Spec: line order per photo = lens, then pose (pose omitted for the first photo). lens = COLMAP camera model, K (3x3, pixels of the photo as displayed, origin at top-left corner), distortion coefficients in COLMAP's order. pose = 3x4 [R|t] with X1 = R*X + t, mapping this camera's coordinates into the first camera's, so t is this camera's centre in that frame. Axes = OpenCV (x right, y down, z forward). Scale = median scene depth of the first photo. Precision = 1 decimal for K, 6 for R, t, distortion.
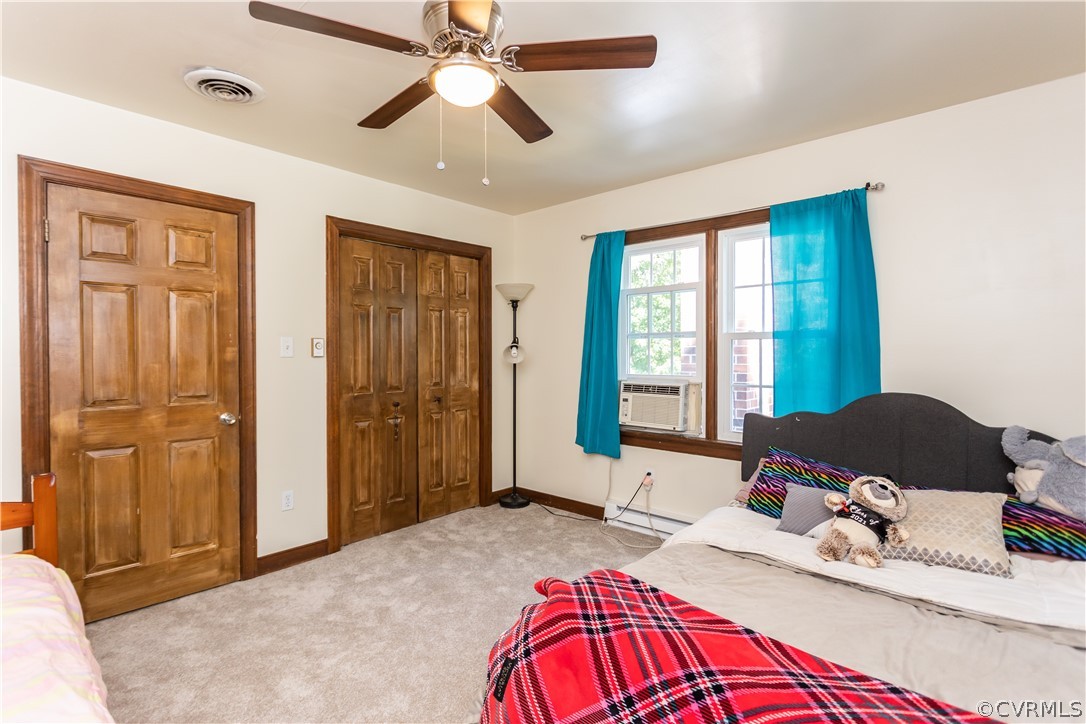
lens RADIAL K [[511.4, 0, 536.7], [0, 511.4, 357.1], [0, 0, 1]] dist [0.000039, 0.001864]
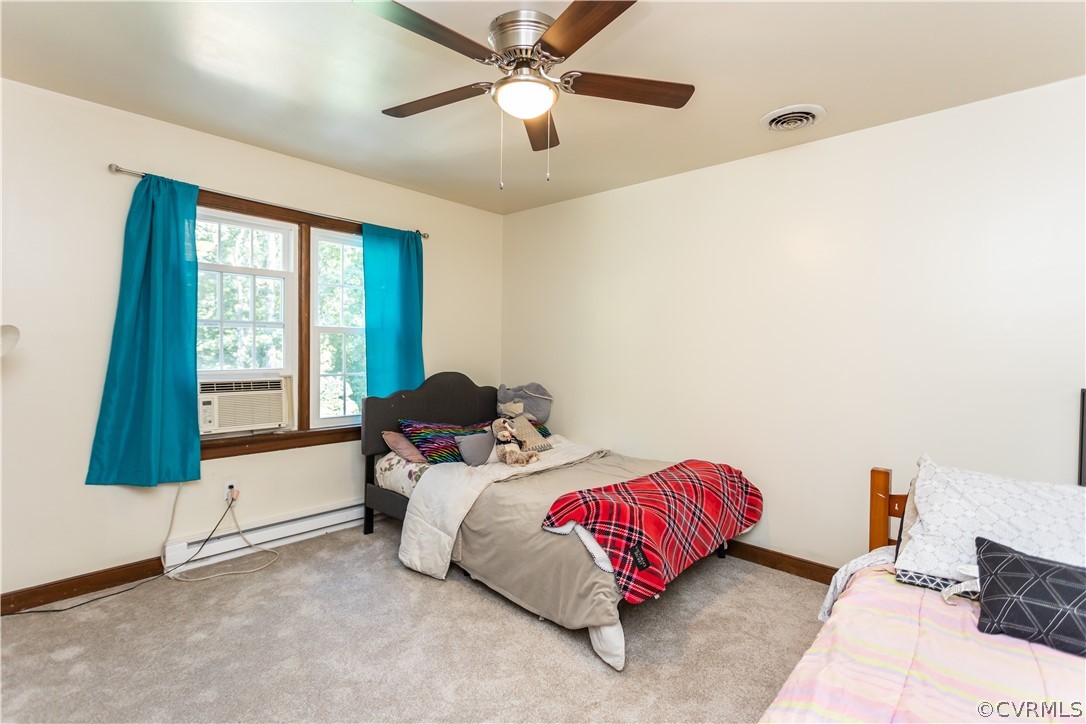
lens RADIAL K [[511.4, 0, 536.7], [0, 511.4, 357.1], [0, 0, 1]] dist [0.000039, 0.001864]
pose [[0.019450, -0.013504, 0.999720, -0.620941], [0.003378, 0.999904, 0.013440, 0.003765], [-0.999805, 0.003116, 0.019494, 0.483408]]
